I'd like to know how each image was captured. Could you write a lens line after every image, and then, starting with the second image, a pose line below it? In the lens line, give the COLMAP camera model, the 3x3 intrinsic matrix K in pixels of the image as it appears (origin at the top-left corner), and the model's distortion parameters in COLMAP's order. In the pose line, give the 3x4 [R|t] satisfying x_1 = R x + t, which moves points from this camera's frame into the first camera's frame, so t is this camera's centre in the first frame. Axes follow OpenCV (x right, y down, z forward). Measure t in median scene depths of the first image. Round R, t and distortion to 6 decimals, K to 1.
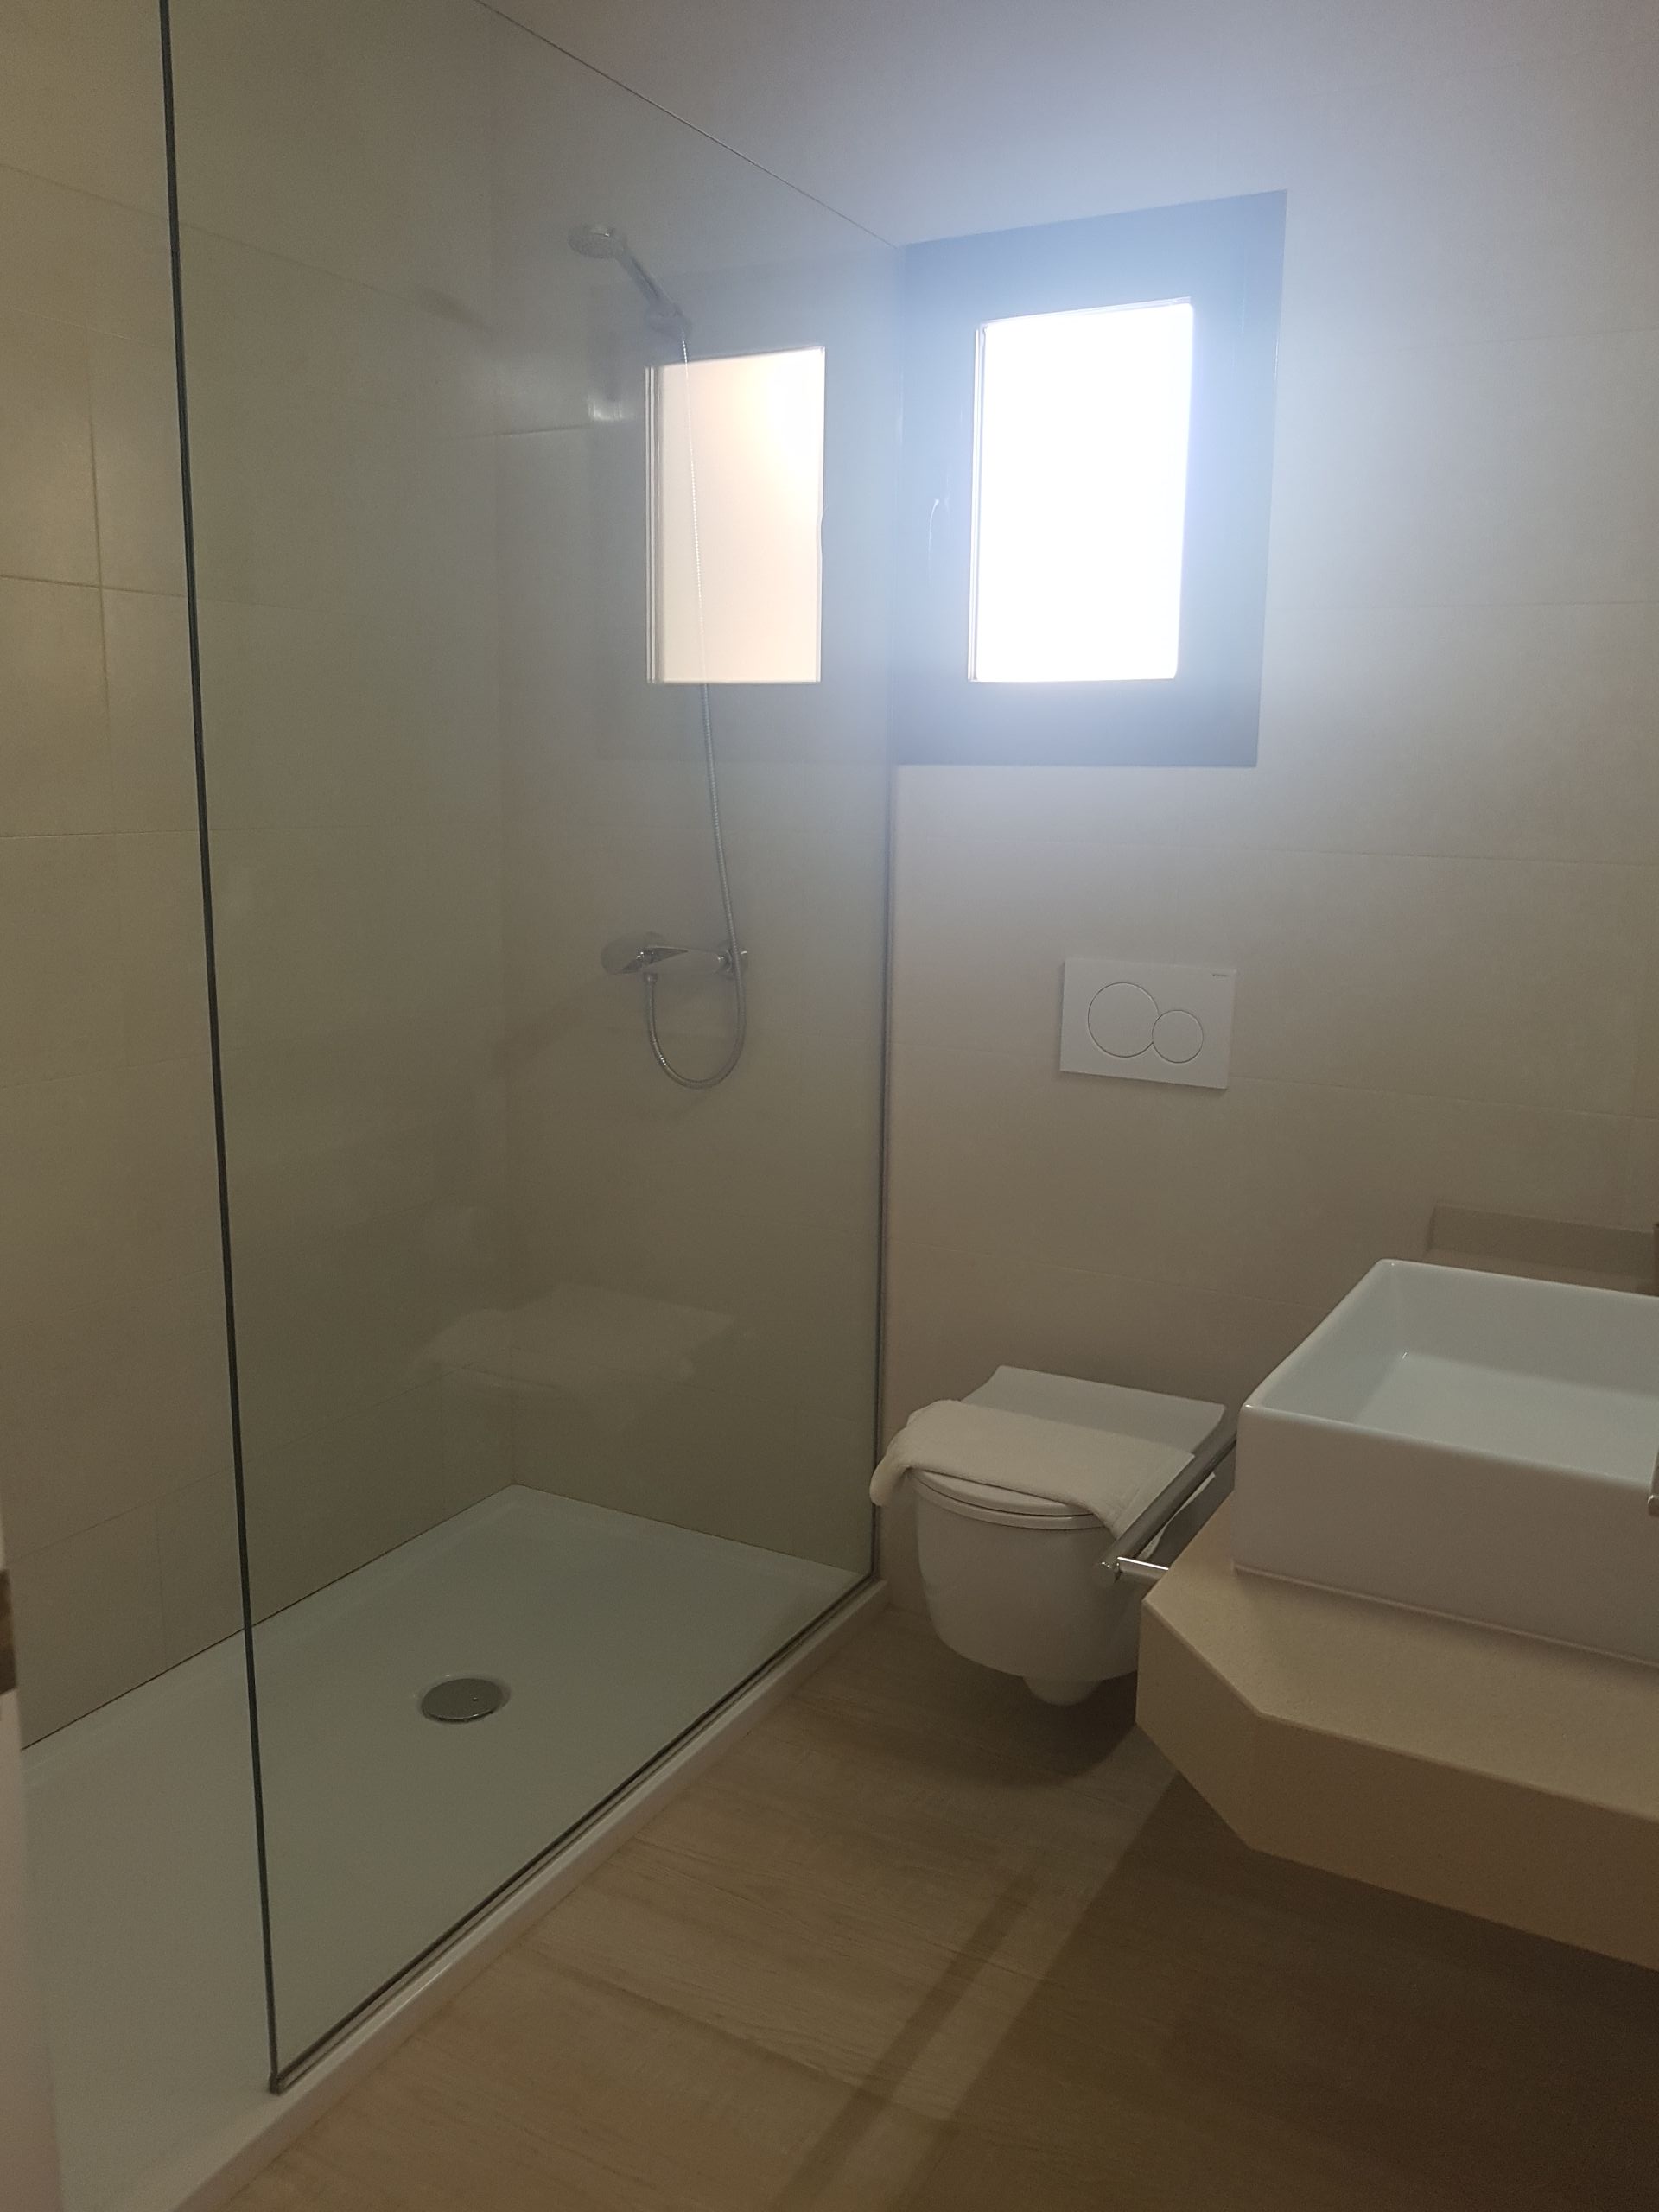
lens RADIAL K [[1748.4, 0, 829.2], [0, 1748.4, 1101.0], [0, 0, 1]] dist [-0.003546, 0.000227]
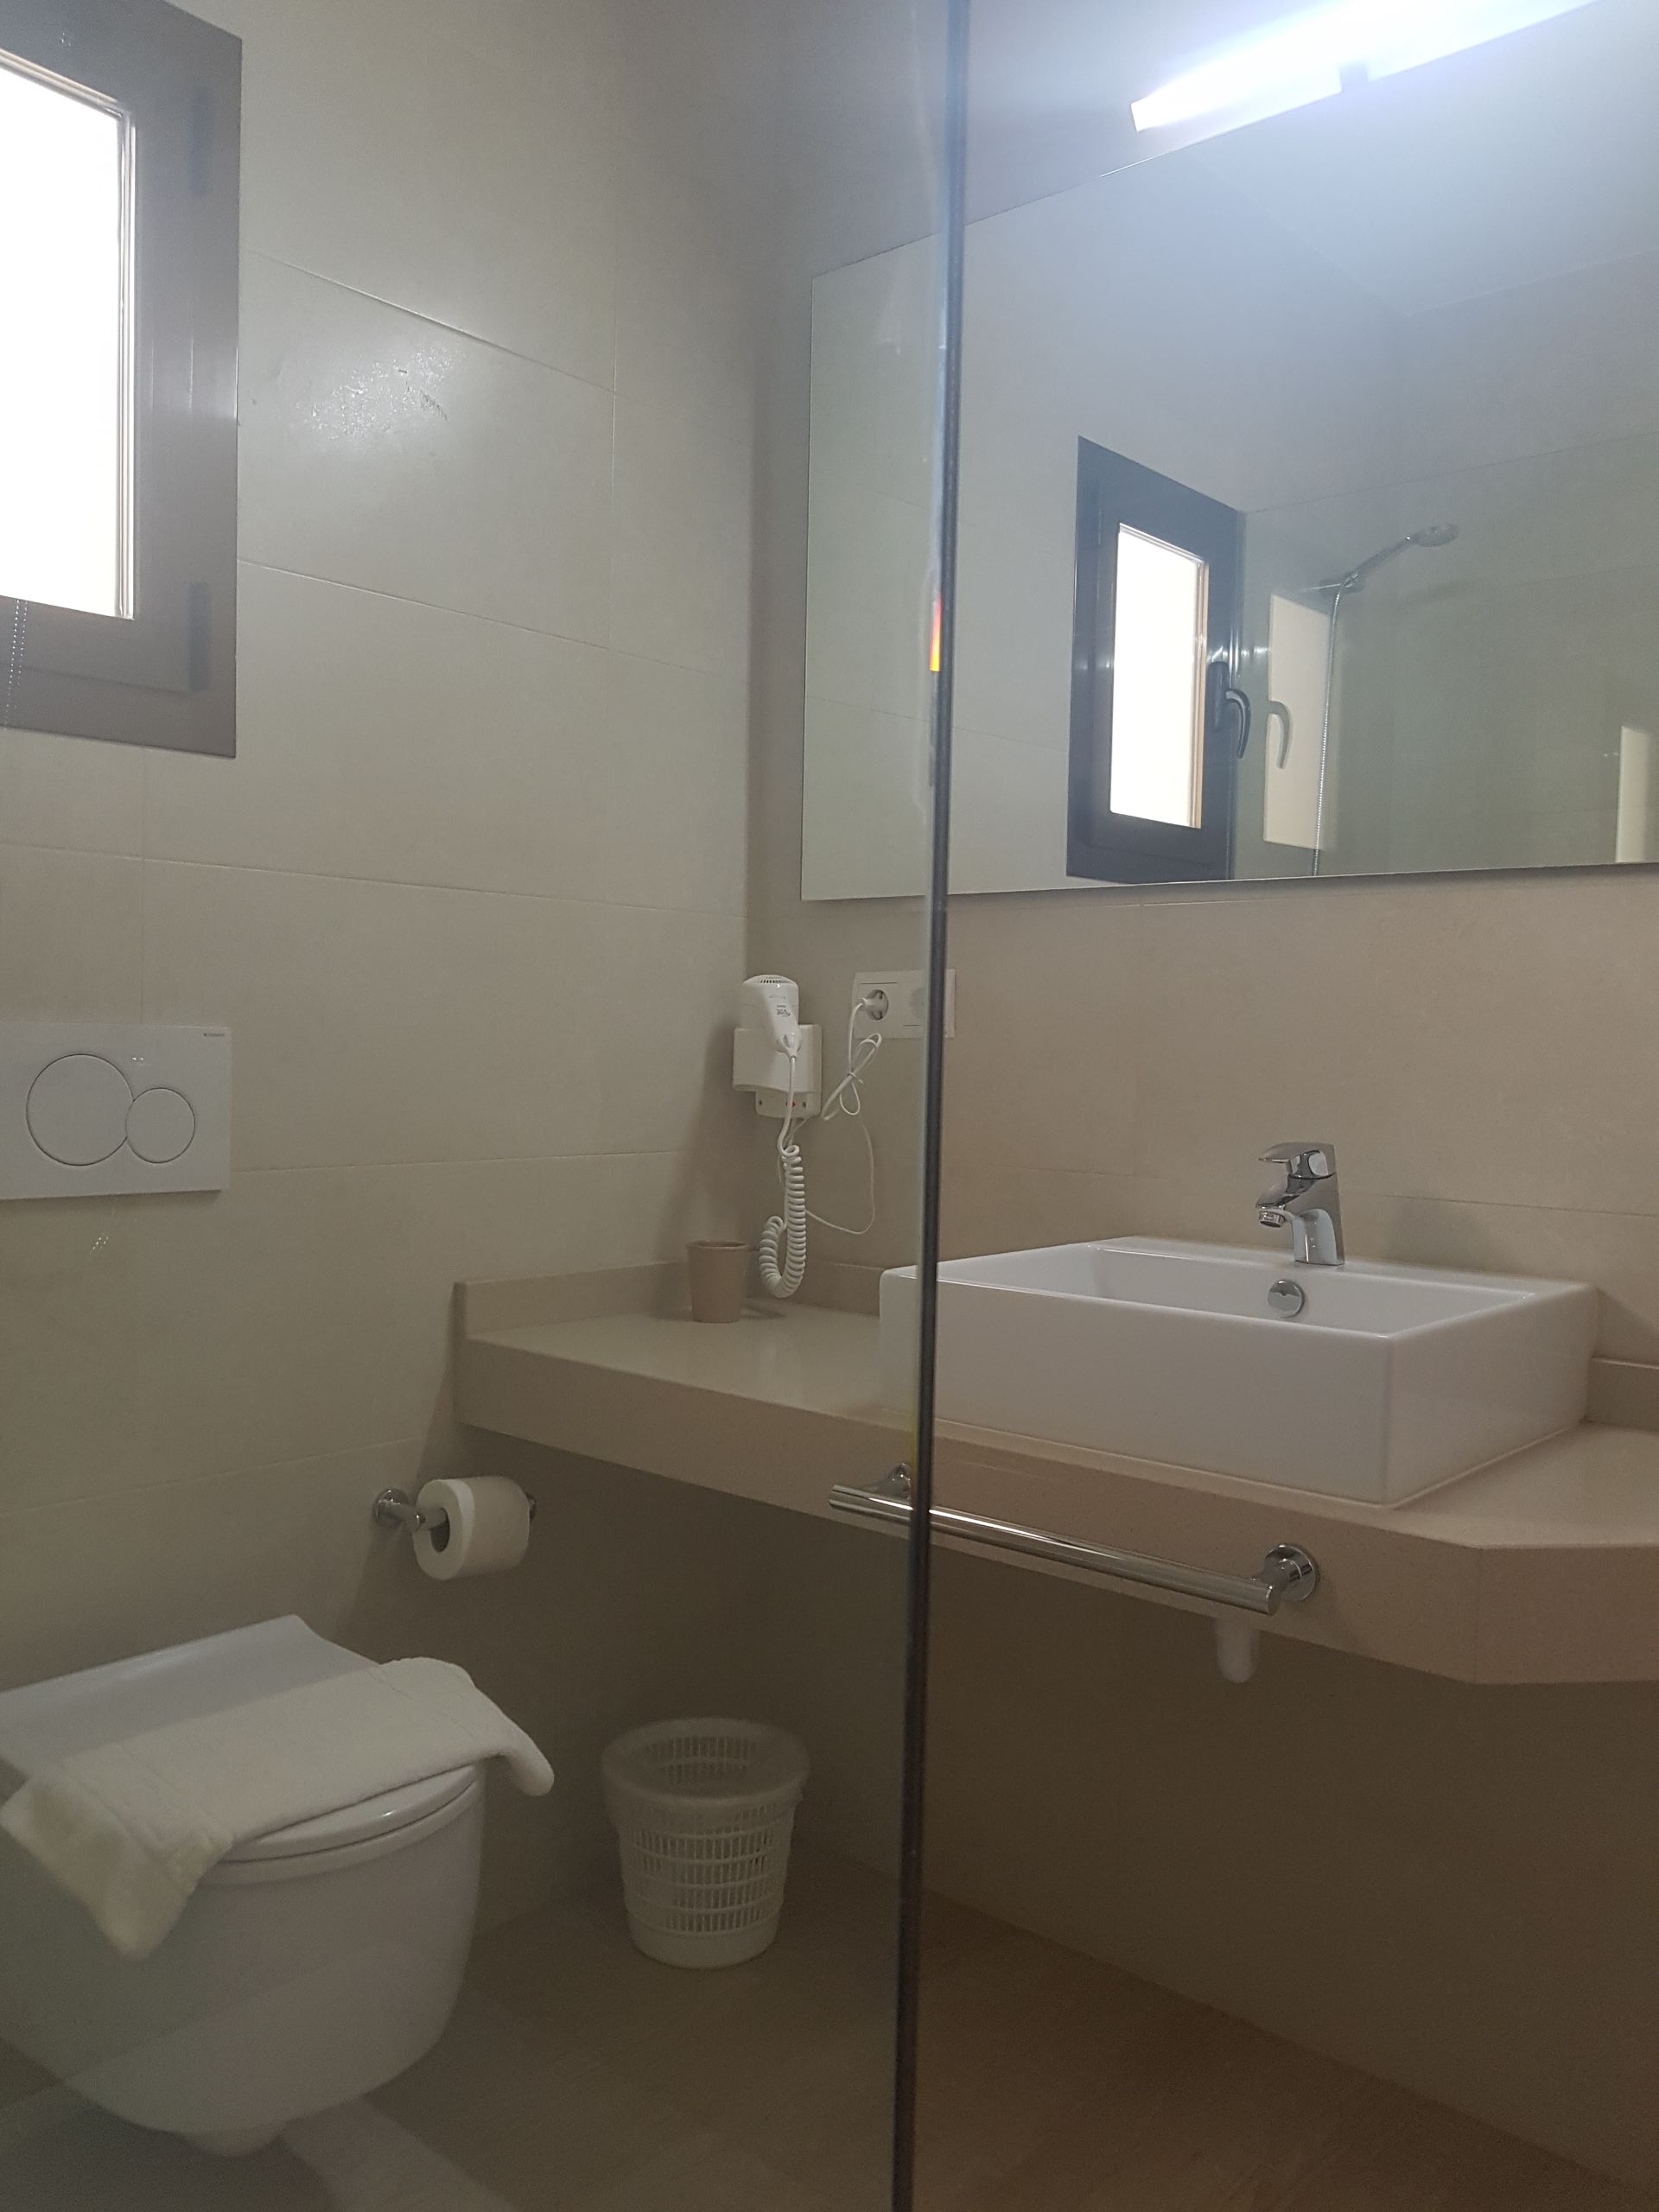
lens RADIAL K [[1748.4, 0, 831.3], [0, 1748.4, 1112.7], [0, 0, 1]] dist [-0.003546, 0.000227]
pose [[0.201020, -0.050403, 0.978290, -0.443052], [0.163951, 0.986320, 0.017128, -0.010127], [-0.965770, 0.156949, 0.206534, 0.605137]]
